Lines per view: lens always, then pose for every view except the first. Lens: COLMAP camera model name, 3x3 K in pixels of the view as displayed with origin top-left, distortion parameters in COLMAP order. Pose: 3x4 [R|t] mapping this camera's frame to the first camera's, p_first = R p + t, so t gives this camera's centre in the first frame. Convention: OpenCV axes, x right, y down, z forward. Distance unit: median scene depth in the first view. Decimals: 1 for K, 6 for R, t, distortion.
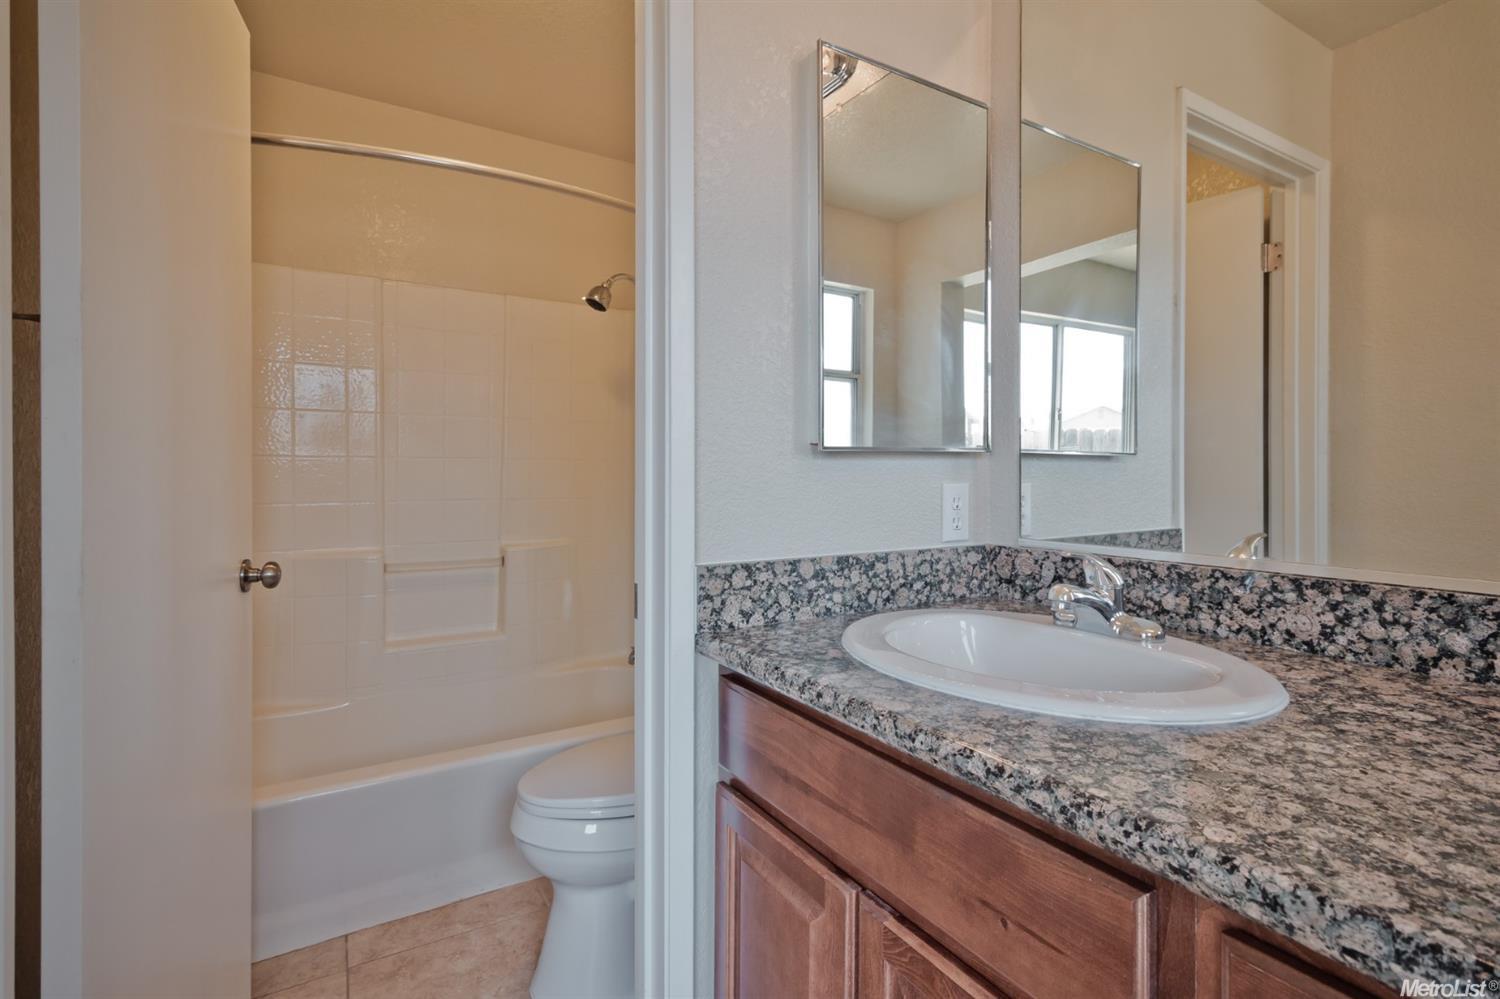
lens RADIAL K [[705.0, 0, 748.2], [0, 705.0, 490.7], [0, 0, 1]] dist [0.002862, -0.000231]
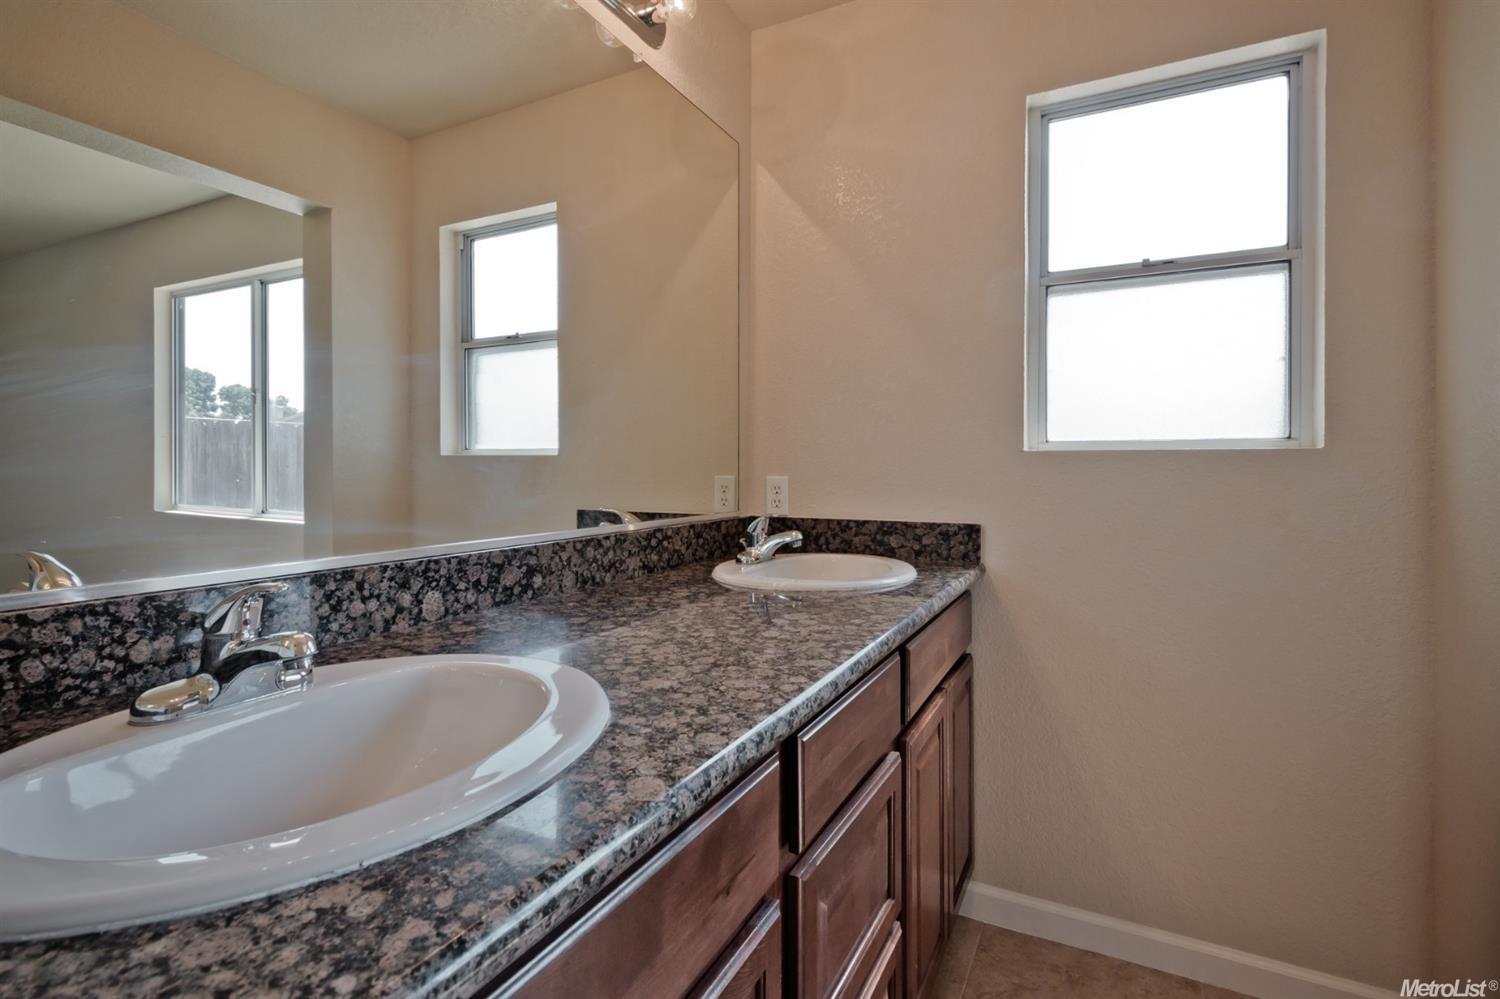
lens RADIAL K [[705.0, 0, 733.8], [0, 705.0, 459.4], [0, 0, 1]] dist [0.002862, -0.000231]
pose [[-0.508660, 0.009311, 0.860917, -0.394262], [0.018551, 0.999828, 0.000148, -0.029215], [-0.860768, 0.016046, -0.508745, 1.066322]]
